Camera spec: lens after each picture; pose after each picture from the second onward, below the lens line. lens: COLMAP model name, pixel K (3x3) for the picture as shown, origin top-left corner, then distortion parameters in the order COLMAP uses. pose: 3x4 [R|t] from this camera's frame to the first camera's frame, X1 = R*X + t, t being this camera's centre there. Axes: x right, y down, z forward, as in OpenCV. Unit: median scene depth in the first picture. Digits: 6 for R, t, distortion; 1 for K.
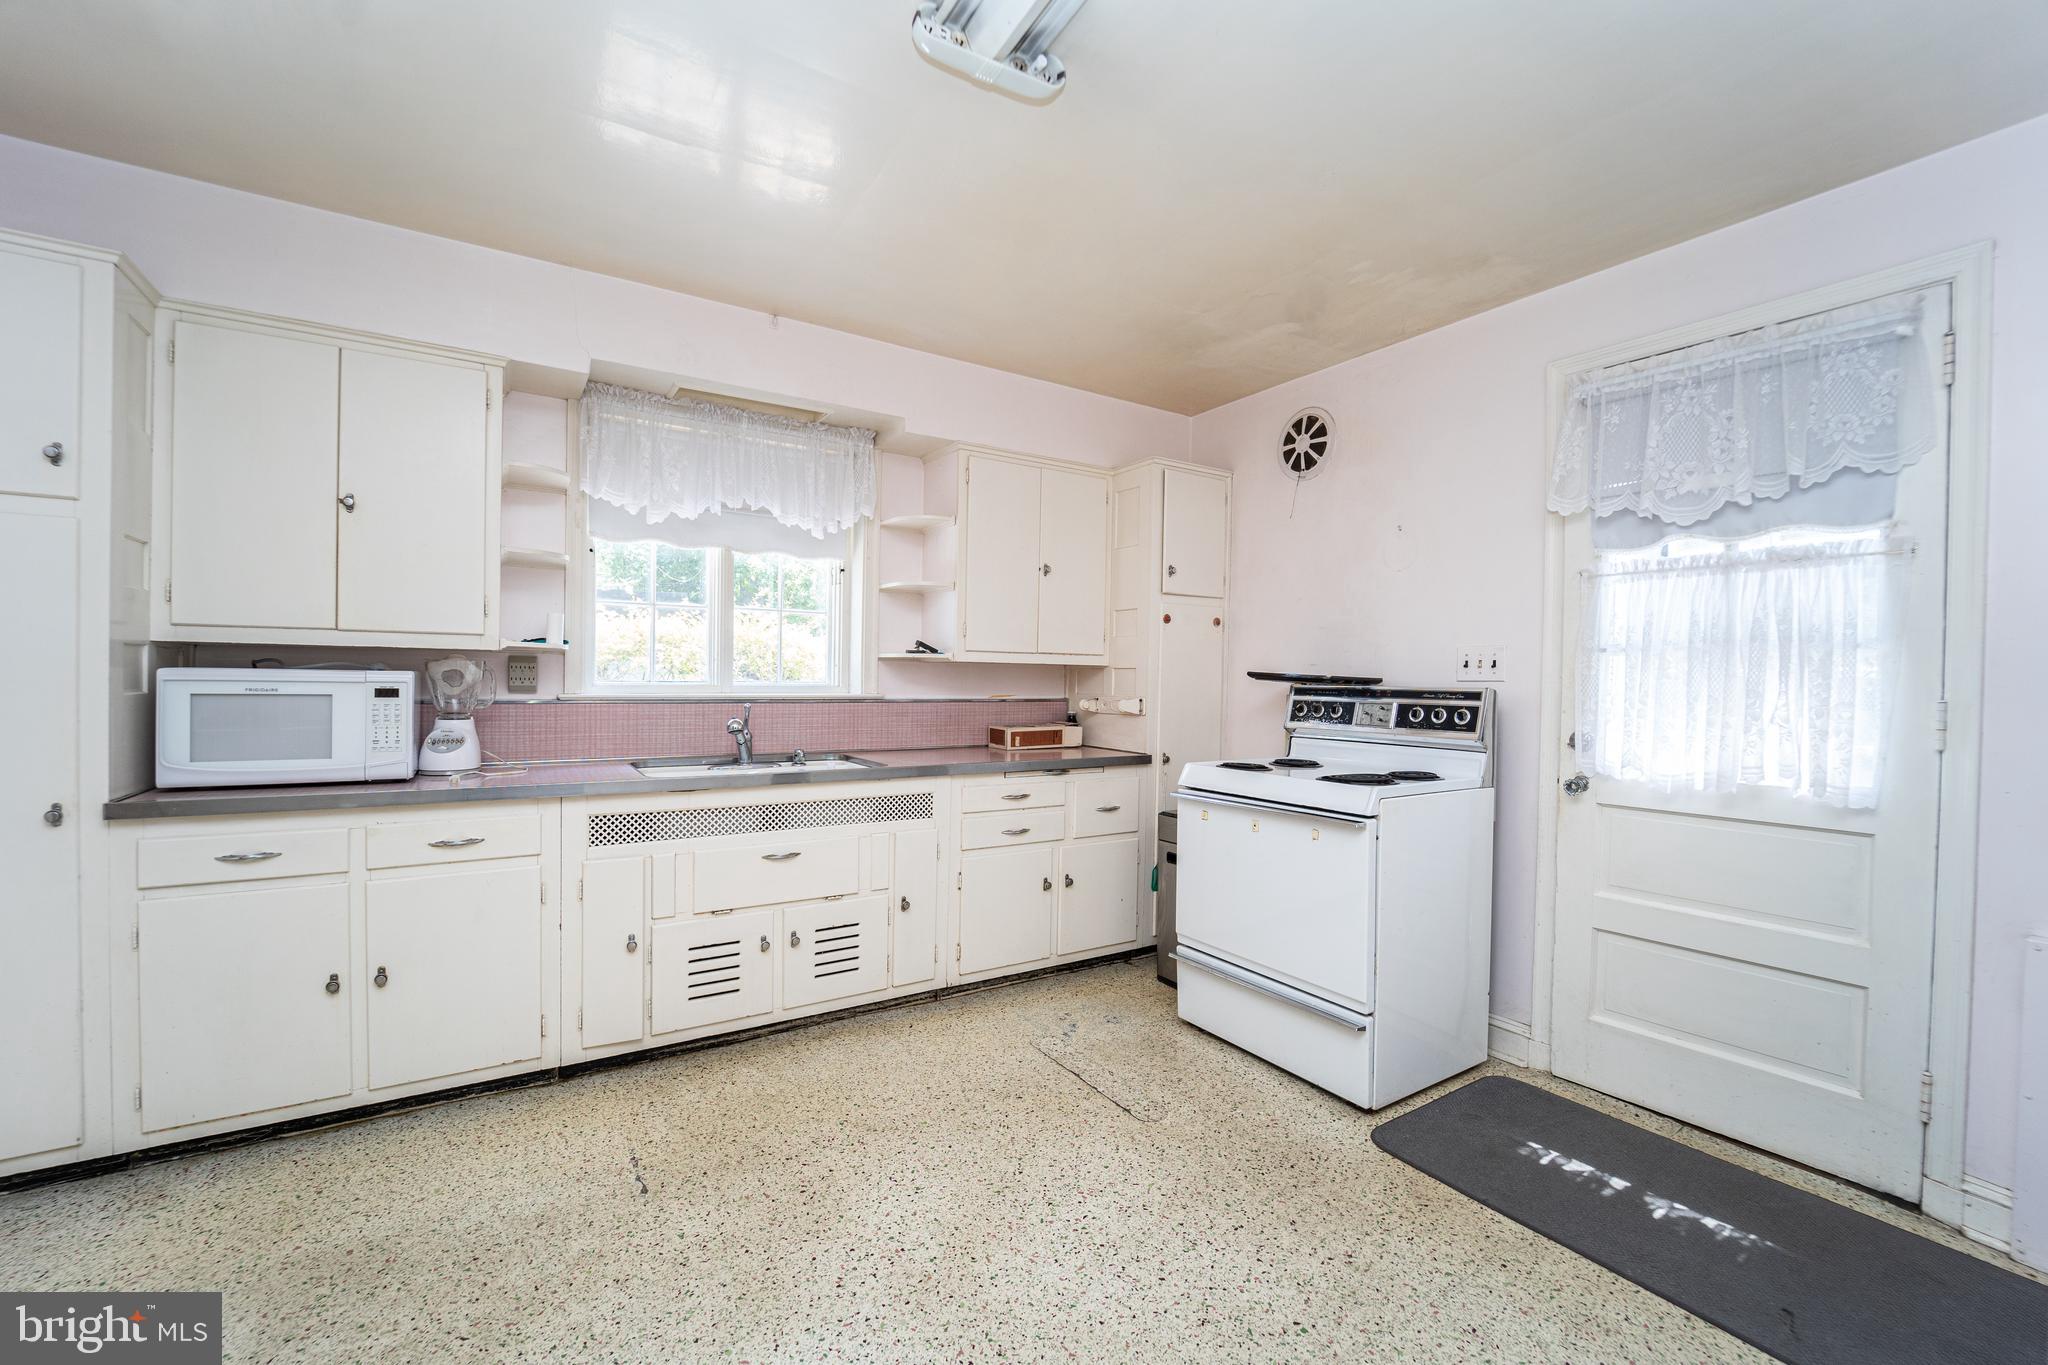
lens RADIAL K [[877.5, 0, 1024.0], [0, 877.5, 682.5], [0, 0, 1]] dist [-0.021221, 0.000066]
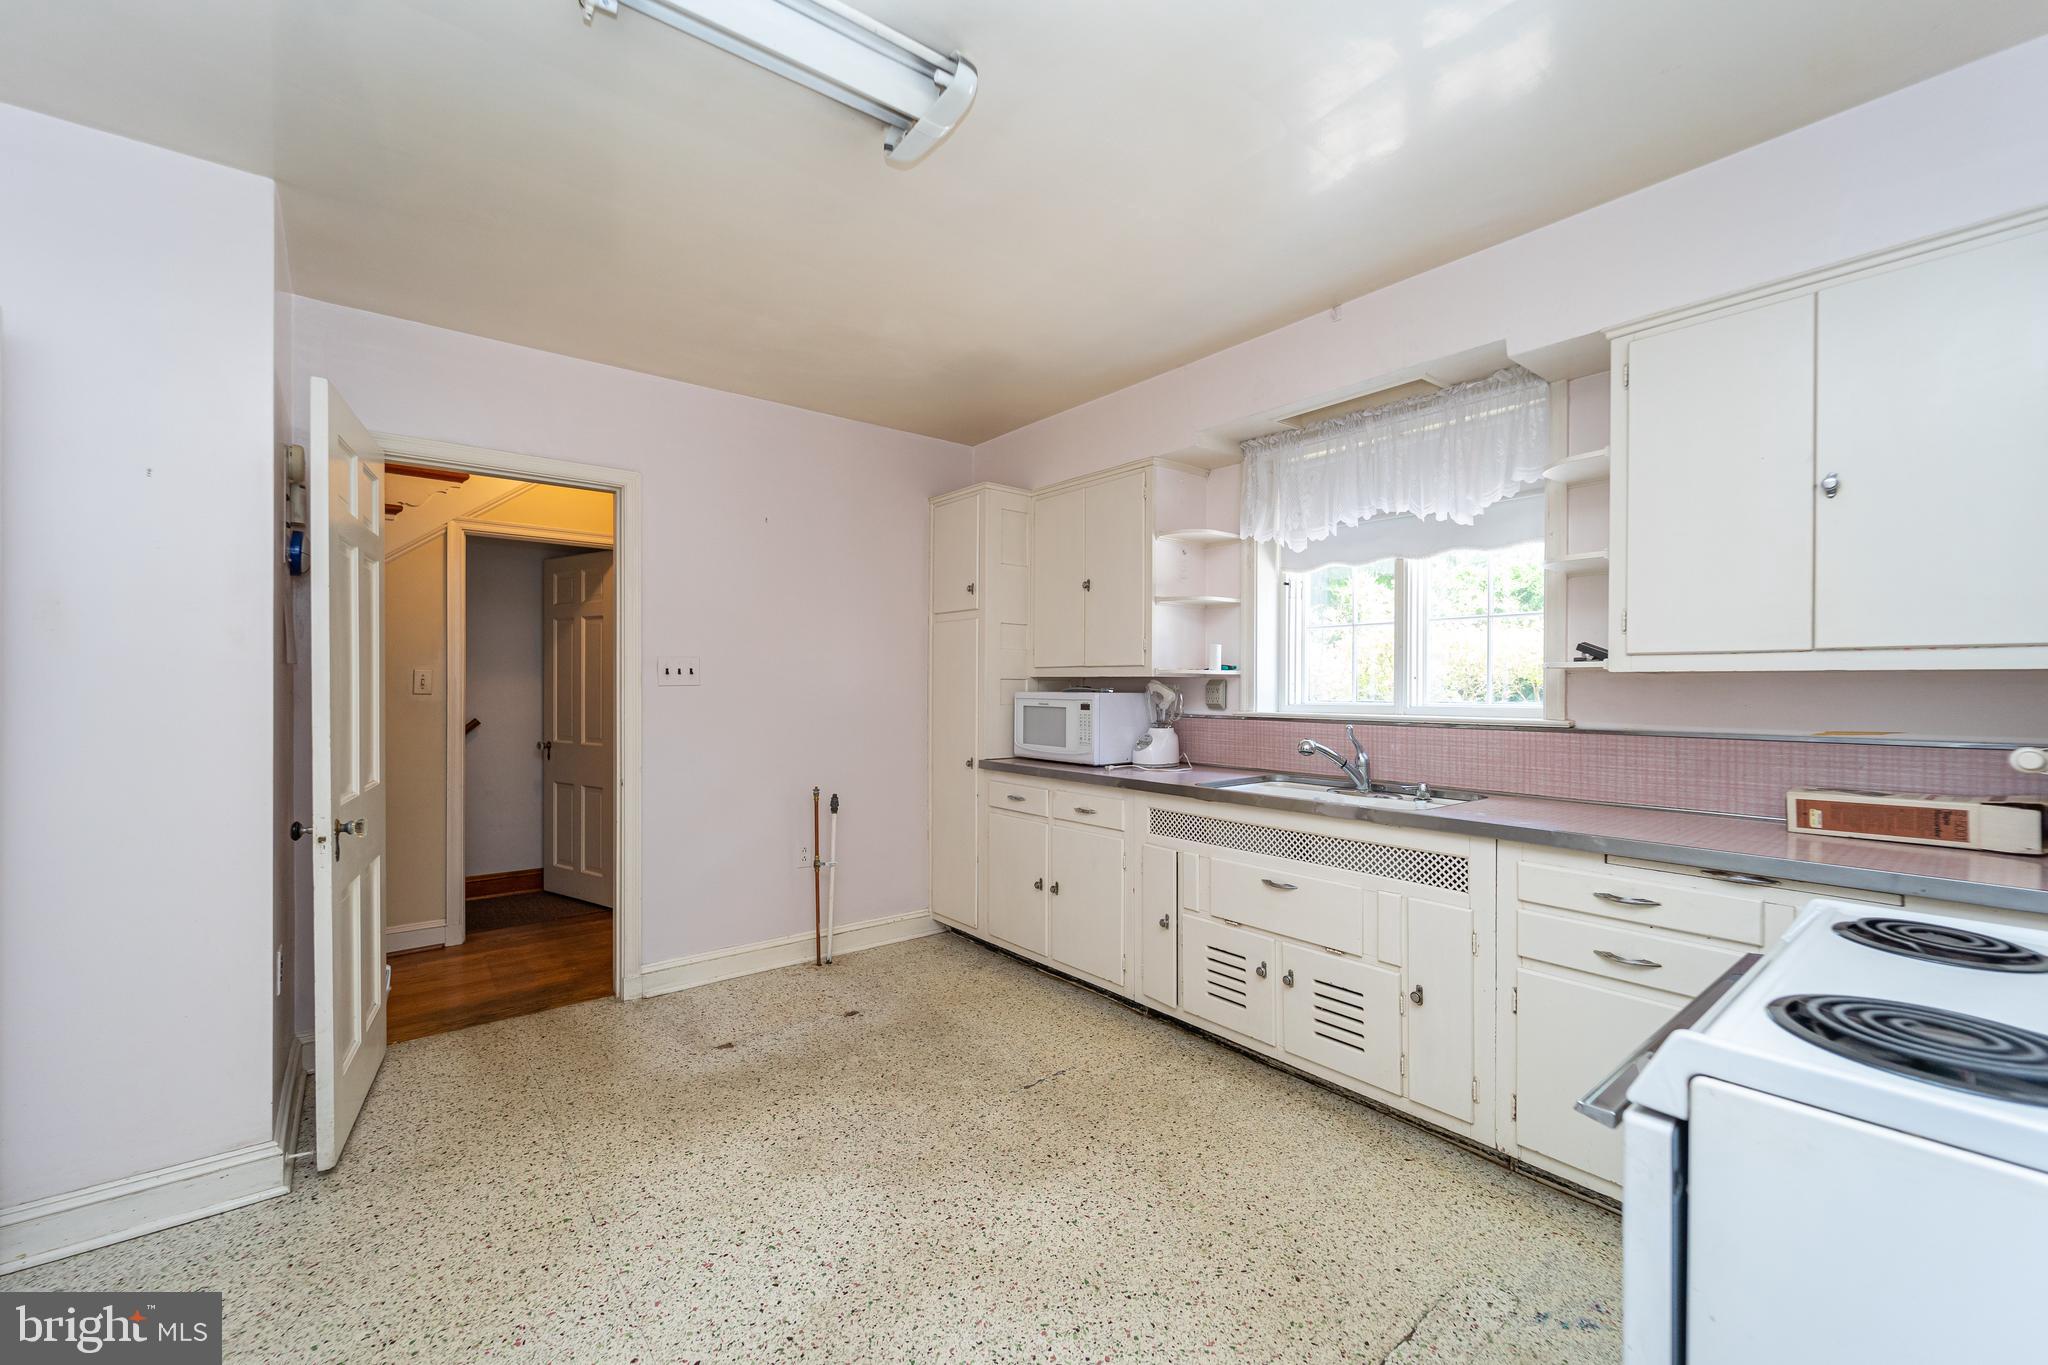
lens RADIAL K [[862.5, 0, 1043.1], [0, 862.5, 683.7], [0, 0, 1]] dist [0.001066, 0.000016]
pose [[0.074870, -0.017301, -0.997043, 0.632988], [-0.008147, 0.999805, -0.017961, -0.000885], [0.997160, 0.009468, 0.074714, 0.665181]]
